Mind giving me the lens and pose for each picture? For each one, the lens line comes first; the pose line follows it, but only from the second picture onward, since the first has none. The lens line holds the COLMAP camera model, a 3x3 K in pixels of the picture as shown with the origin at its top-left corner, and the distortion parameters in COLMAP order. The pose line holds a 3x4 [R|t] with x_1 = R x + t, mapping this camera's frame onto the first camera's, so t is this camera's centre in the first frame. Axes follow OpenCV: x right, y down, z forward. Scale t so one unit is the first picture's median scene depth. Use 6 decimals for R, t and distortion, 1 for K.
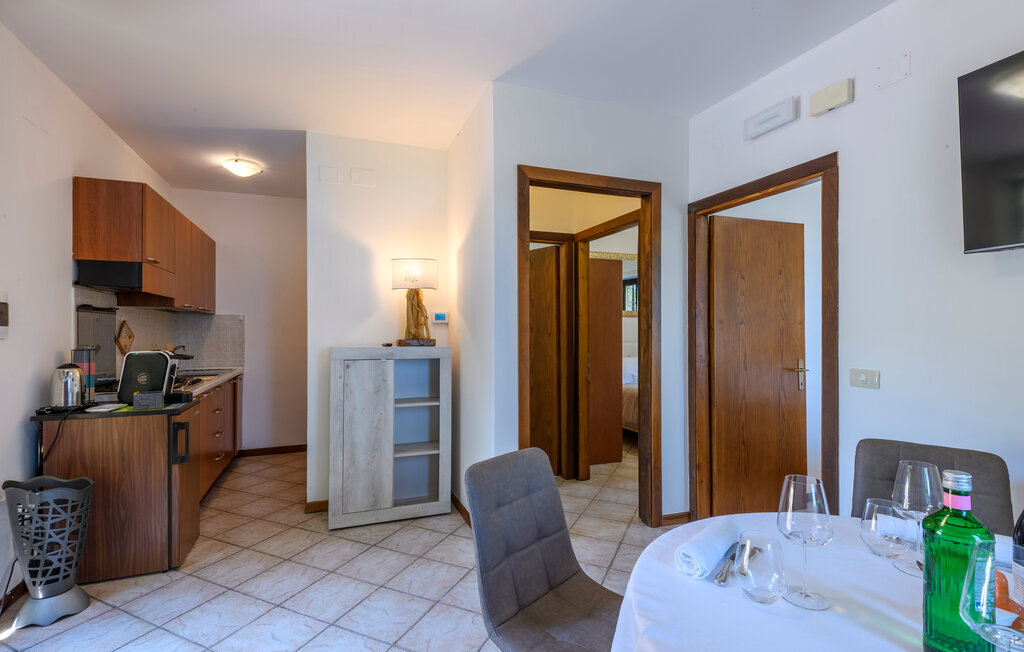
lens RADIAL K [[482.3, 0, 512.0], [0, 482.3, 326.0], [0, 0, 1]] dist [0.035138, -0.000225]
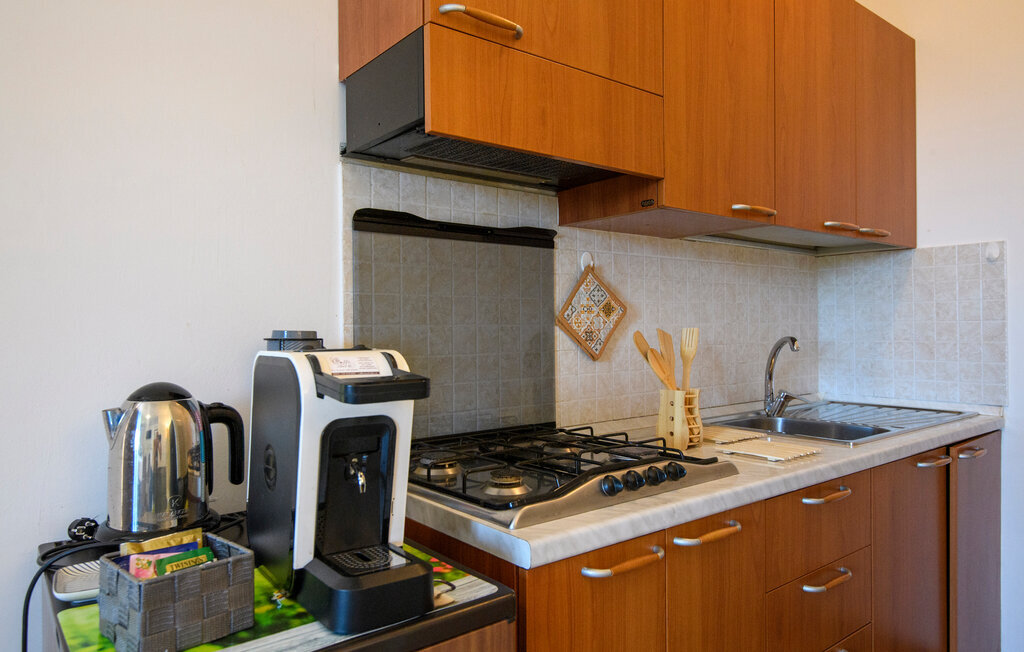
lens RADIAL K [[674.4, 0, 512.0], [0, 674.4, 326.0], [0, 0, 1]] dist [0.003044, 0.000916]
pose [[0.299555, 0.001974, -0.954077, -0.383950], [0.018799, 0.999792, 0.007971, 0.035125], [0.953894, -0.020323, 0.299456, 0.943425]]
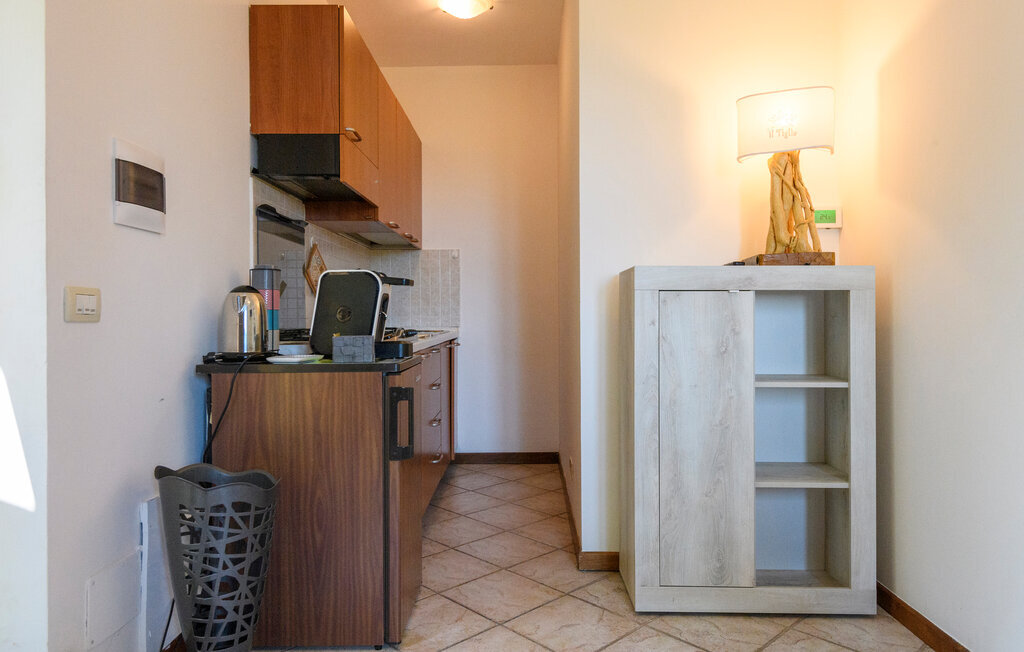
lens RADIAL K [[673.2, 0, 535.5], [0, 673.2, 312.9], [0, 0, 1]] dist [0.046642, 0.001659]
pose [[0.941063, -0.002526, -0.338222, -0.235073], [0.006397, 0.999926, 0.010331, 0.089004], [0.338171, -0.011886, 0.941009, 0.285528]]
